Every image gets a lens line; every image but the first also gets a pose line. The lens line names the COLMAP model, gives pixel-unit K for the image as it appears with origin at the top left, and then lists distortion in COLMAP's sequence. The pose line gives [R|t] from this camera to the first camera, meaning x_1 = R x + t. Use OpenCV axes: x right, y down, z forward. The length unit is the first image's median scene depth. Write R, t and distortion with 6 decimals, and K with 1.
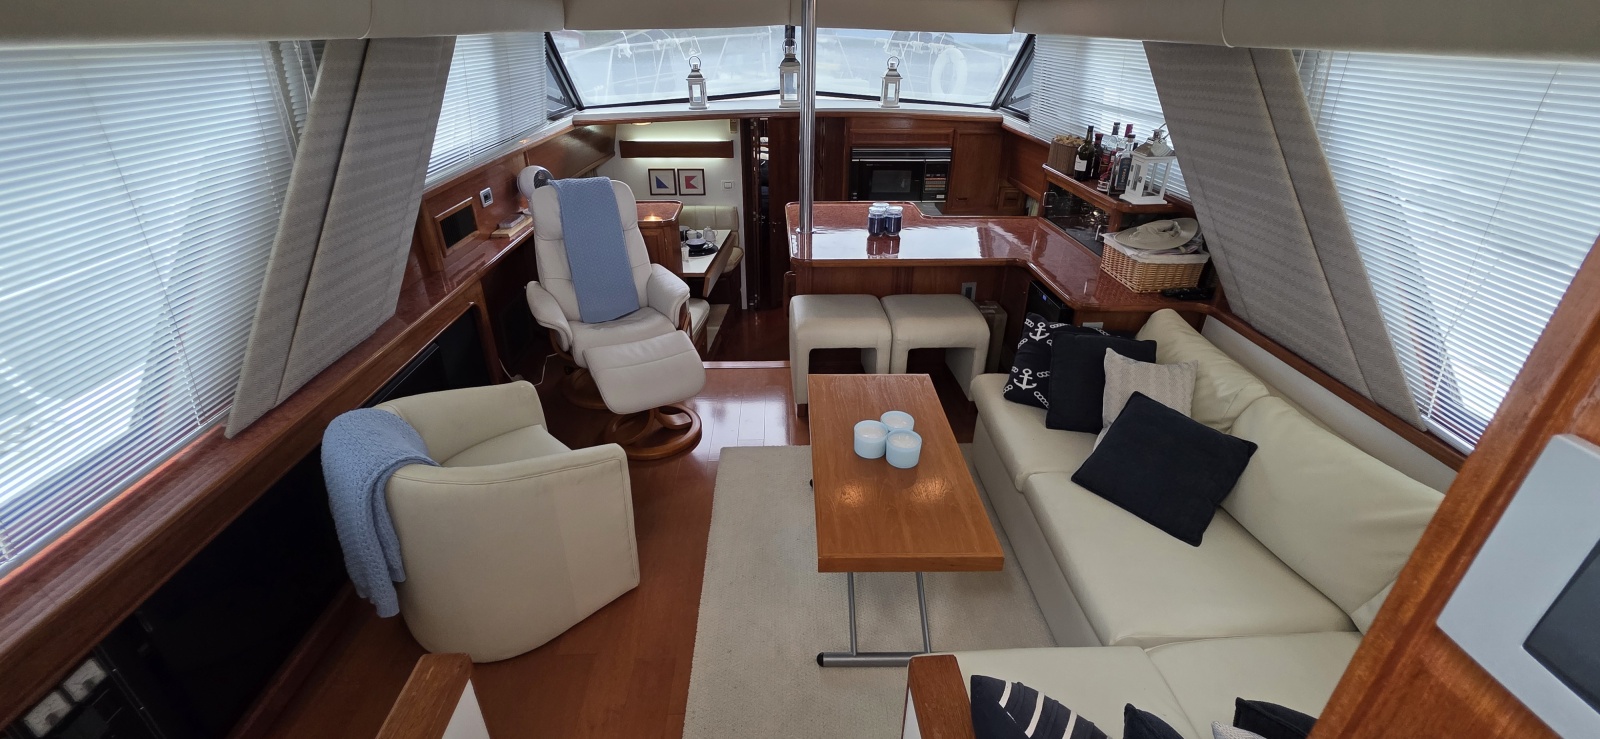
lens RADIAL K [[639.6, 0, 800.3], [0, 639.6, 352.1], [0, 0, 1]] dist [0.000392, 0.000460]
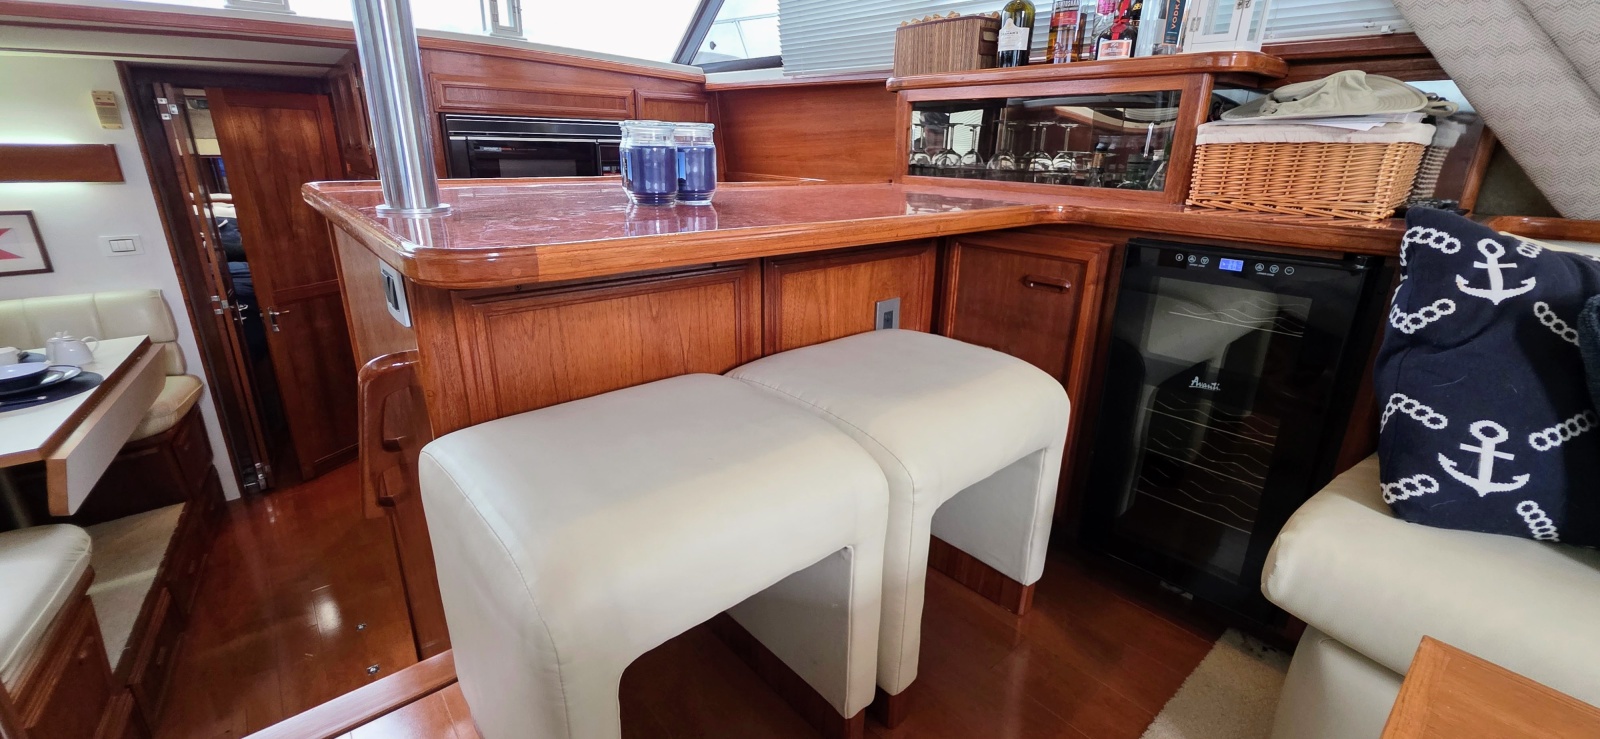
lens RADIAL K [[648.0, 0, 834.5], [0, 648.0, 345.6], [0, 0, 1]] dist [-0.016100, 0.000051]
pose [[0.762028, -0.184632, 0.620664, -0.024396], [0.275331, 0.959915, -0.052491, -0.036693], [-0.586094, 0.210888, 0.782317, 0.414521]]
